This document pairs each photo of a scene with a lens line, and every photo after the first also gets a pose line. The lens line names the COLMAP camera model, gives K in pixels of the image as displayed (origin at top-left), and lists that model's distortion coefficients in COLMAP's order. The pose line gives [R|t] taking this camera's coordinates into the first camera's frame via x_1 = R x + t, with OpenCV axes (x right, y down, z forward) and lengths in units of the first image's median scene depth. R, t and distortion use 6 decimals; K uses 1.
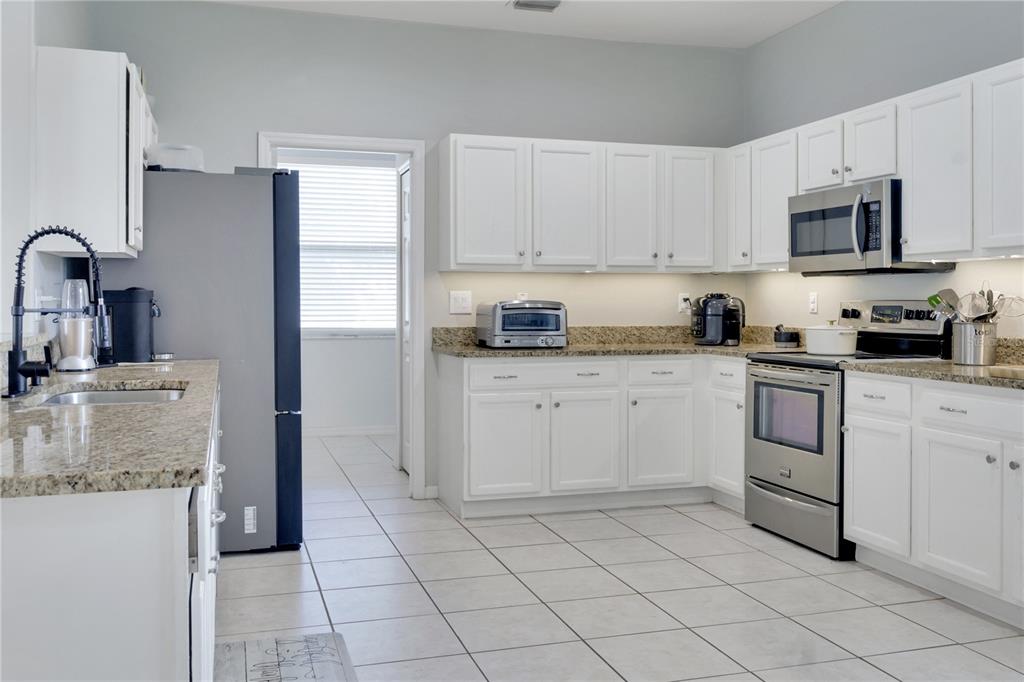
lens RADIAL K [[919.8, 0, 512.6], [0, 919.8, 304.1], [0, 0, 1]] dist [-0.003491, -0.006554]
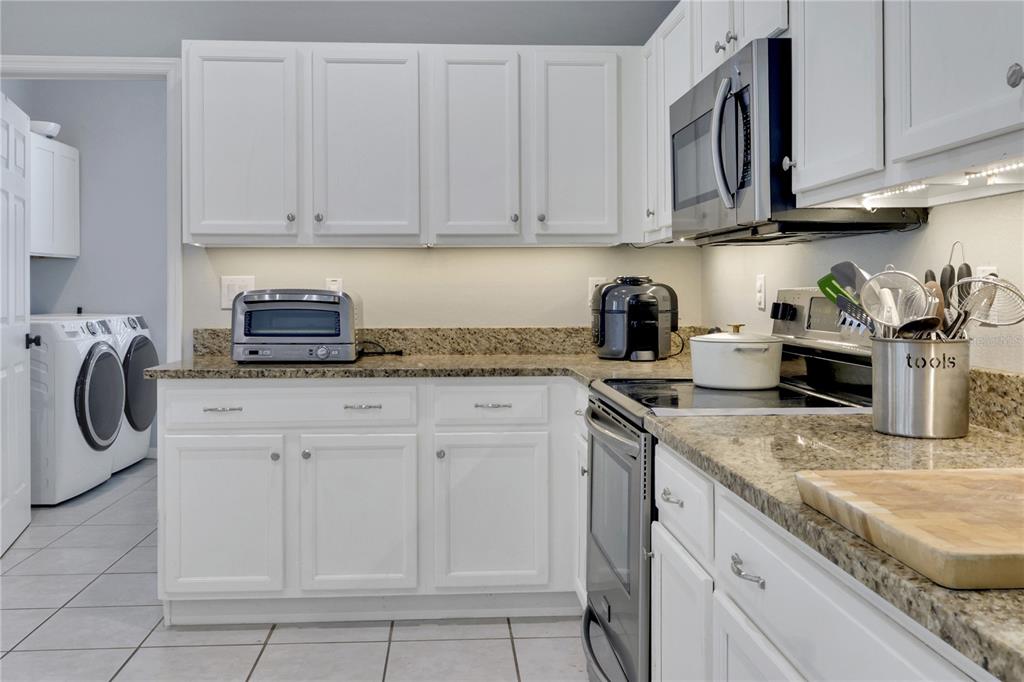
lens RADIAL K [[916.3, 0, 510.0], [0, 916.3, 293.0], [0, 0, 1]] dist [0.001409, -0.006879]
pose [[0.973718, -0.001707, -0.227750, 0.311977], [0.002043, 0.999997, 0.001237, -0.001901], [0.227747, -0.001670, 0.973719, 0.401440]]
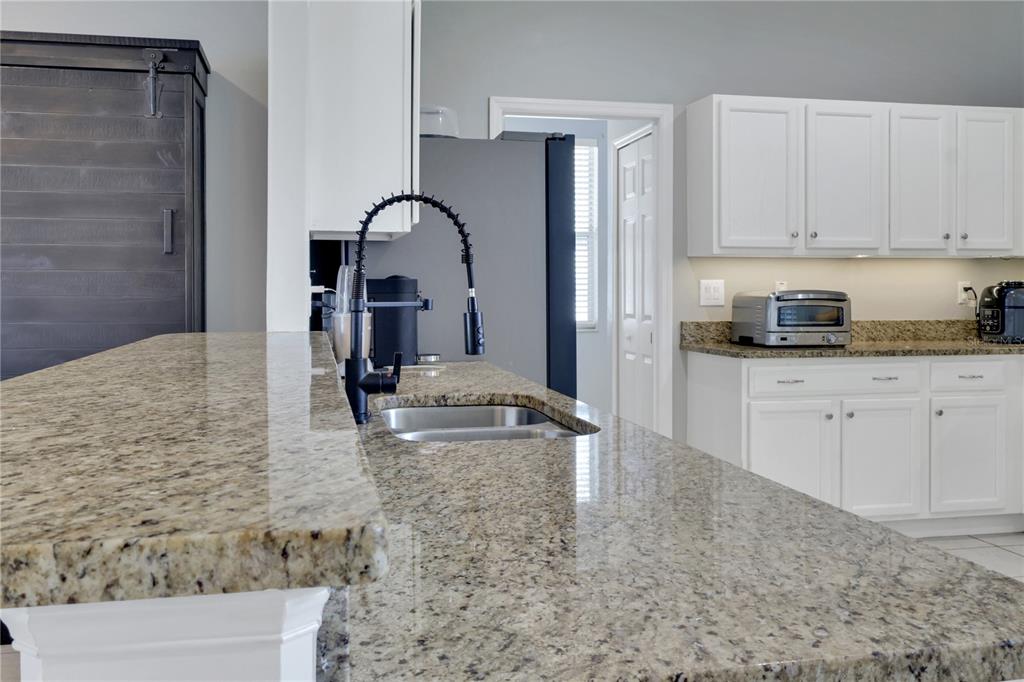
lens RADIAL K [[916.3, 0, 510.0], [0, 916.3, 293.0], [0, 0, 1]] dist [0.001409, -0.006879]
pose [[0.995839, -0.001782, -0.091114, -0.175527], [0.001646, 0.999997, -0.001562, -0.000601], [0.091117, 0.001405, 0.995839, 0.135993]]
